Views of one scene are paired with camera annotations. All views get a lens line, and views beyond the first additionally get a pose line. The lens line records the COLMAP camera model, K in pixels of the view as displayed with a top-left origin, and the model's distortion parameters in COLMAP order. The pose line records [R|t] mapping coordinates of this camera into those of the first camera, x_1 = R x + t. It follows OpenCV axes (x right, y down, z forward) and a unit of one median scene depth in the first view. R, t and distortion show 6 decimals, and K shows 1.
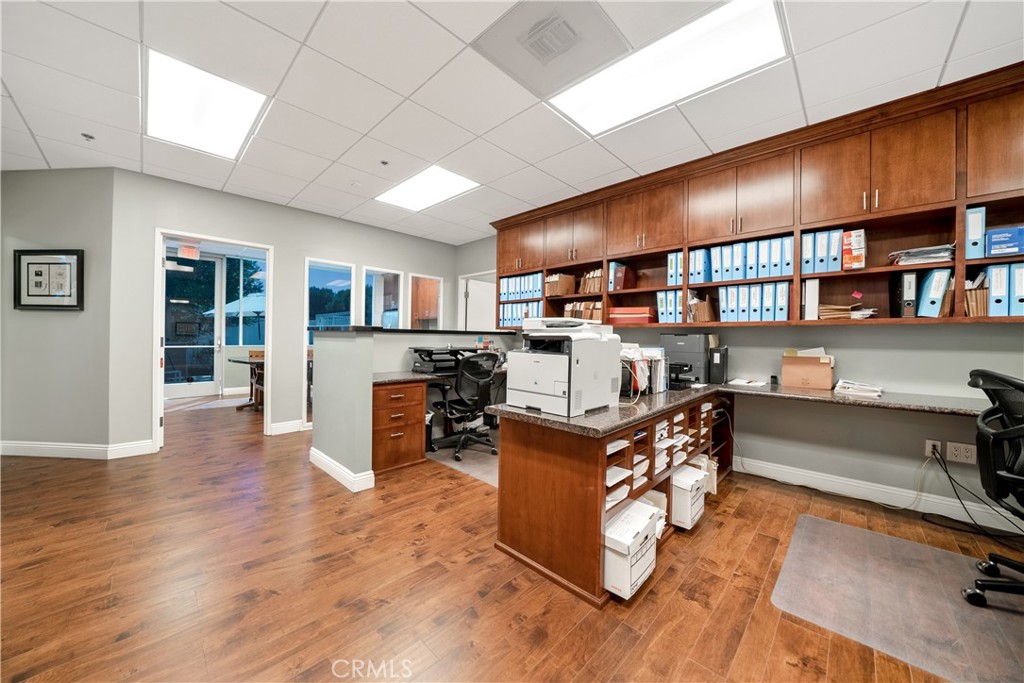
lens RADIAL K [[357.9, 0, 504.1], [0, 357.9, 336.9], [0, 0, 1]] dist [-0.029810, 0.003068]
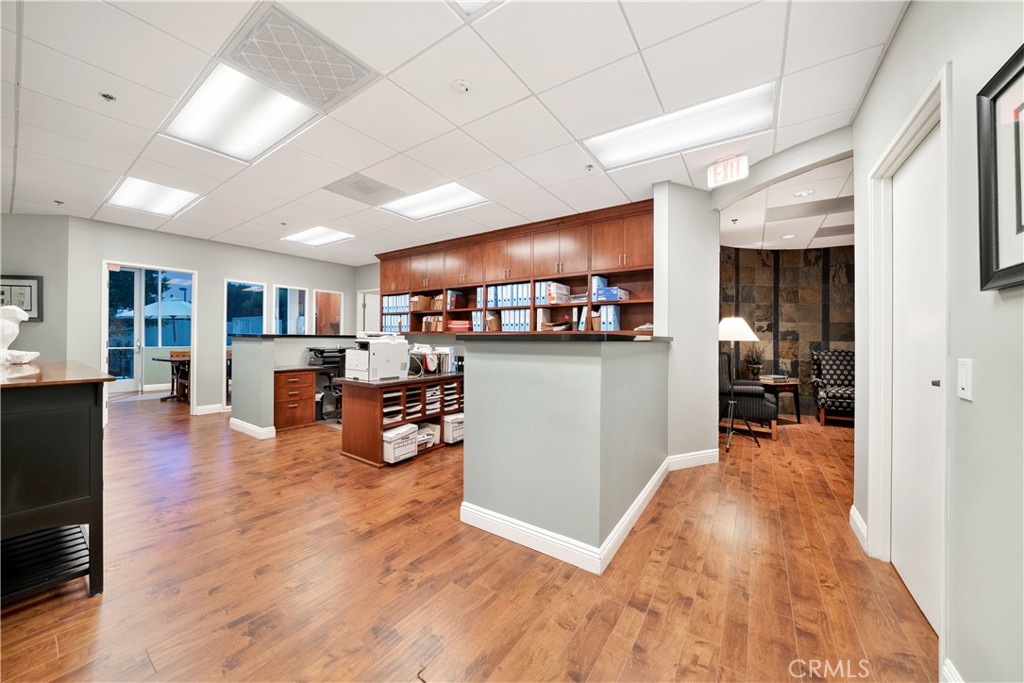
lens RADIAL K [[357.9, 0, 504.1], [0, 357.9, 336.9], [0, 0, 1]] dist [-0.029810, 0.003068]
pose [[0.985356, -0.001722, 0.170499, 0.344527], [0.001333, 0.999996, 0.002399, -0.019693], [-0.170502, -0.002136, 0.985355, -0.667837]]
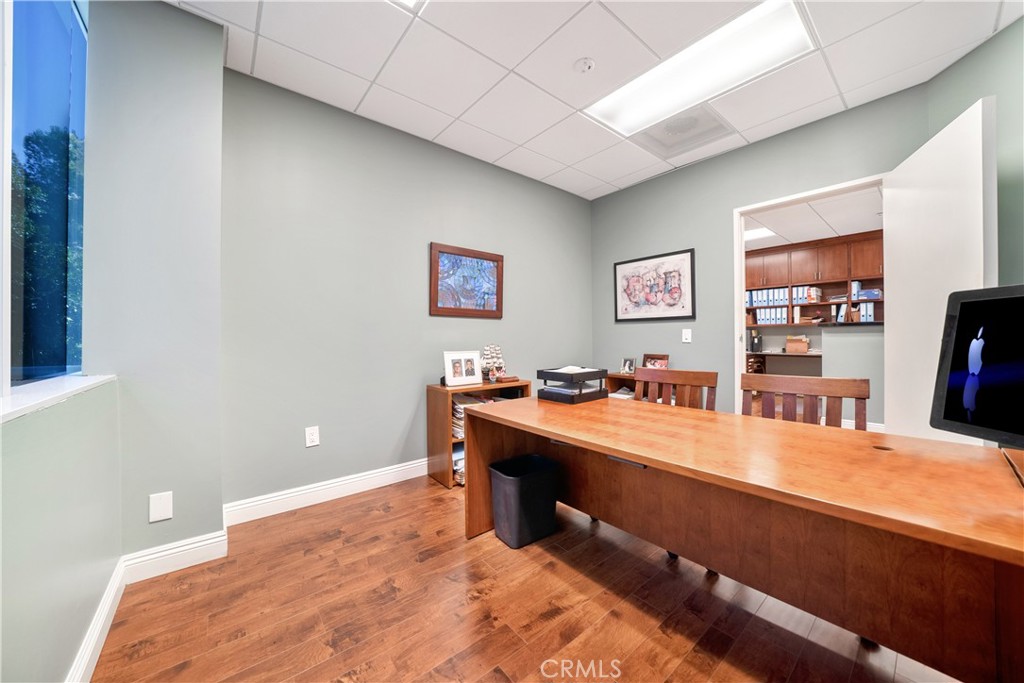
lens RADIAL K [[357.9, 0, 504.1], [0, 357.9, 336.9], [0, 0, 1]] dist [-0.029810, 0.003068]
pose [[0.994855, -0.018840, -0.099543, -0.771776], [0.018668, 0.999822, -0.002657, 0.012237], [0.099576, 0.000785, 0.995030, -1.396890]]
